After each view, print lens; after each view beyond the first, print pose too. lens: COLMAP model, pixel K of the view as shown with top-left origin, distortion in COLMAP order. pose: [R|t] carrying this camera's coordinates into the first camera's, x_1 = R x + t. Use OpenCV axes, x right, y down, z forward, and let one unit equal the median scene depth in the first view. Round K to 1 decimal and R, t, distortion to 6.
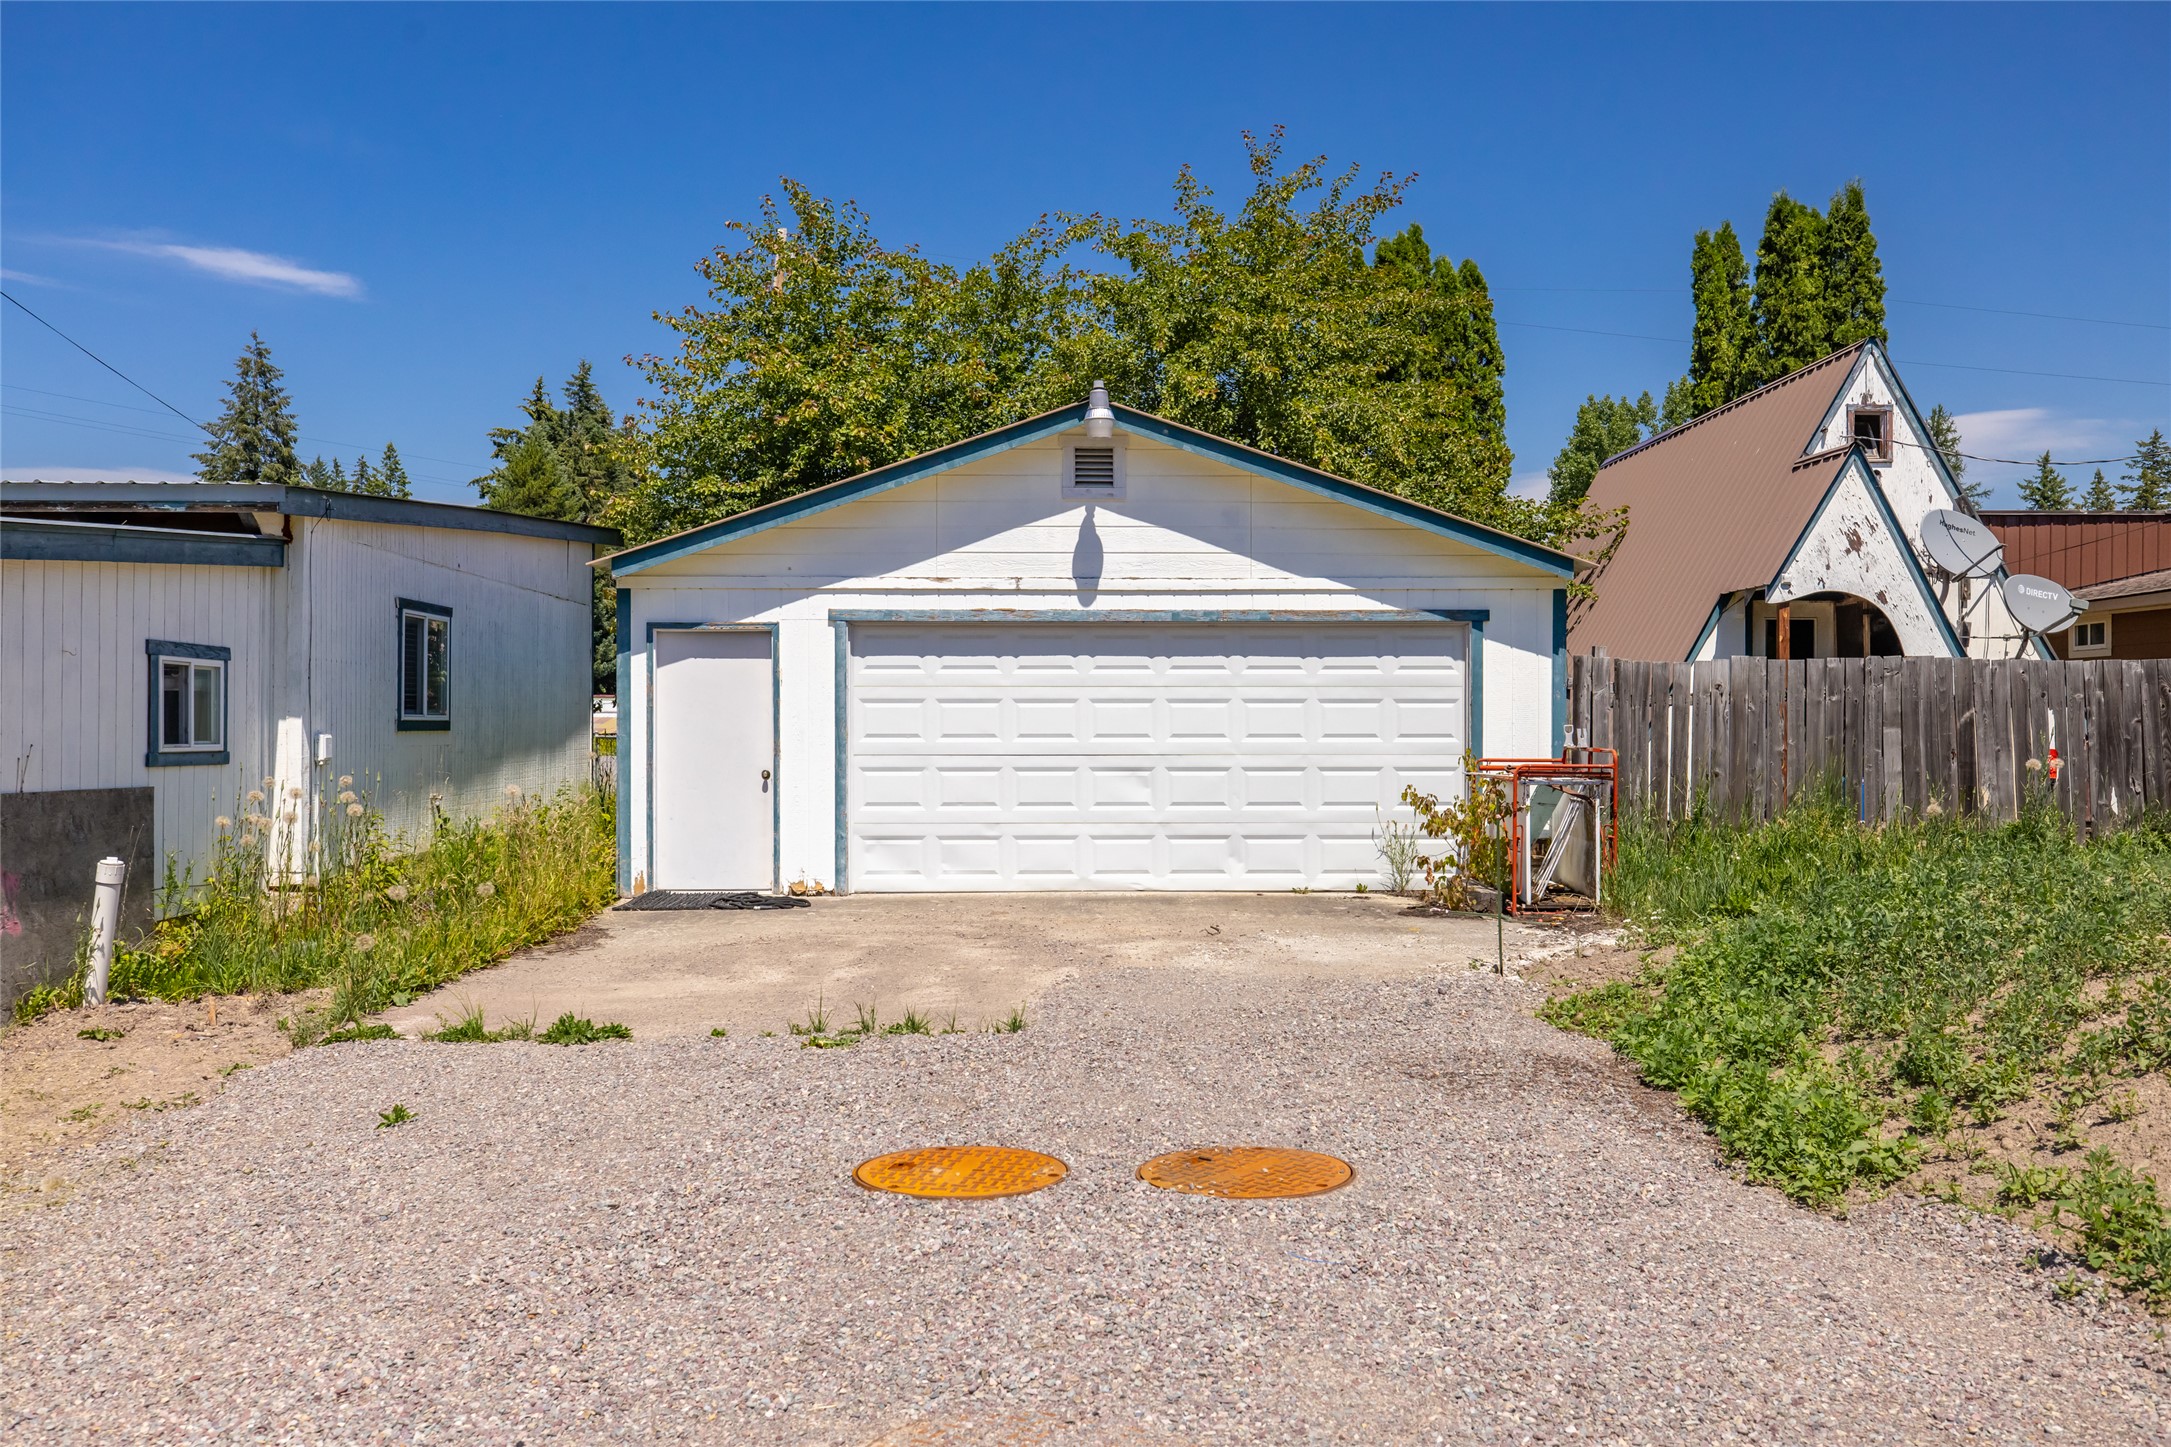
lens RADIAL K [[1943.9, 0, 1090.8], [0, 1943.9, 718.7], [0, 0, 1]] dist [0.021930, 0.011564]
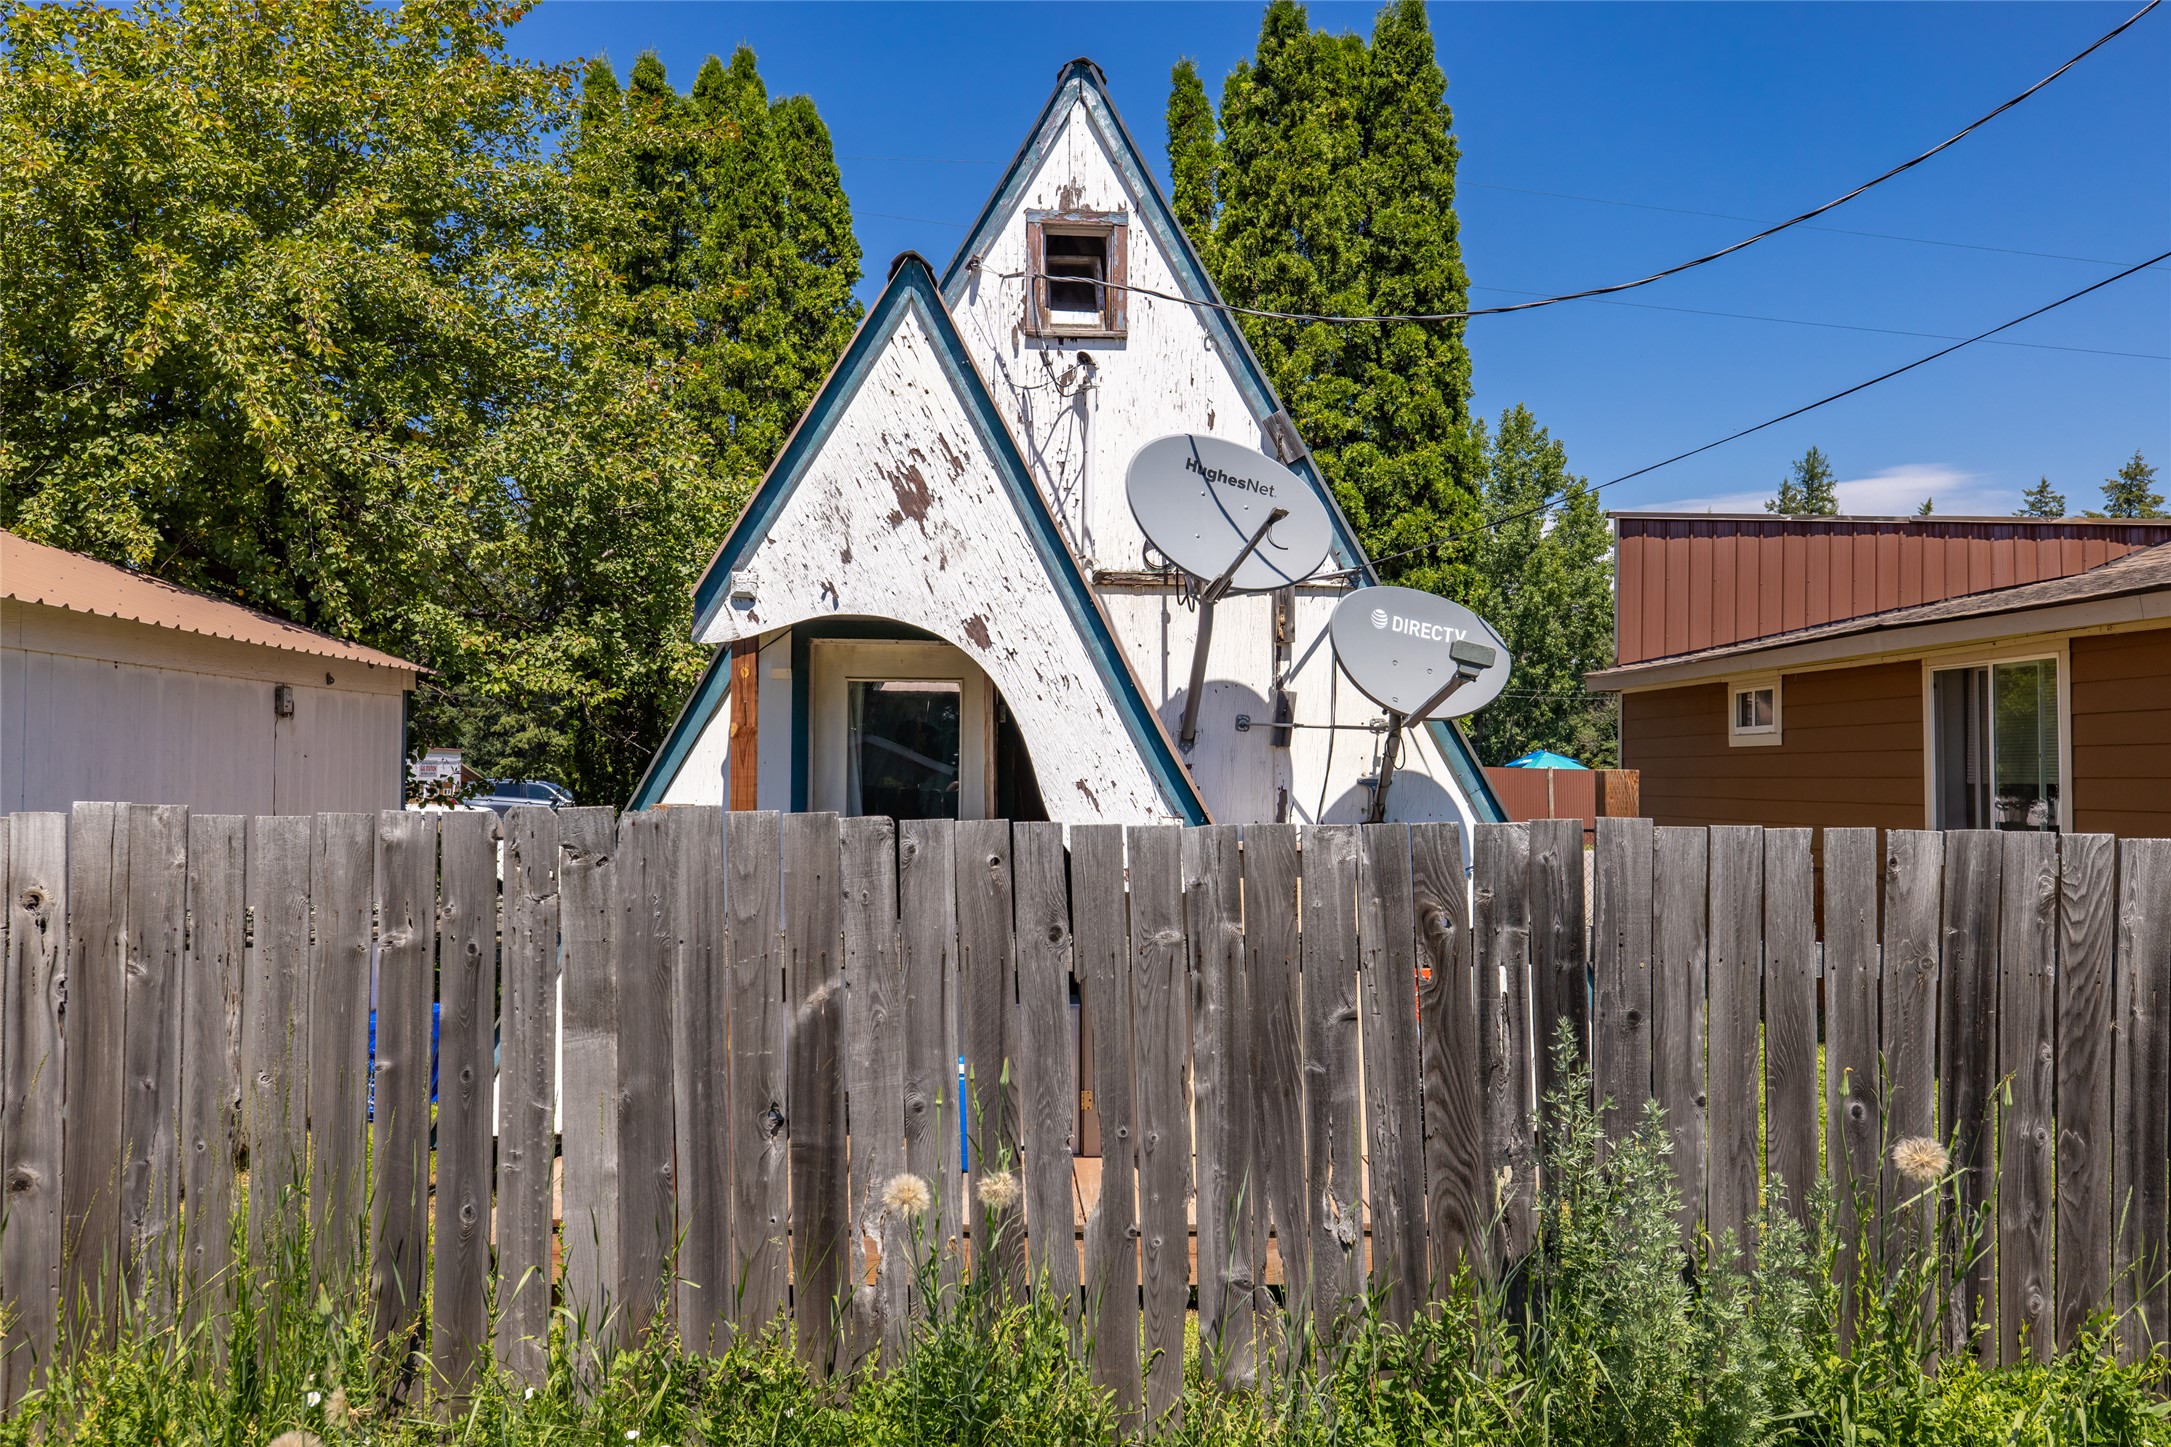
lens RADIAL K [[1949.0, 0, 1082.9], [0, 1949.0, 718.6], [0, 0, 1]] dist [-0.002943, 0.001512]
pose [[0.999586, 0.008351, 0.027522, 0.389448], [-0.007642, 0.999639, -0.025760, -0.031255], [-0.027728, 0.025539, 0.999289, 0.551448]]
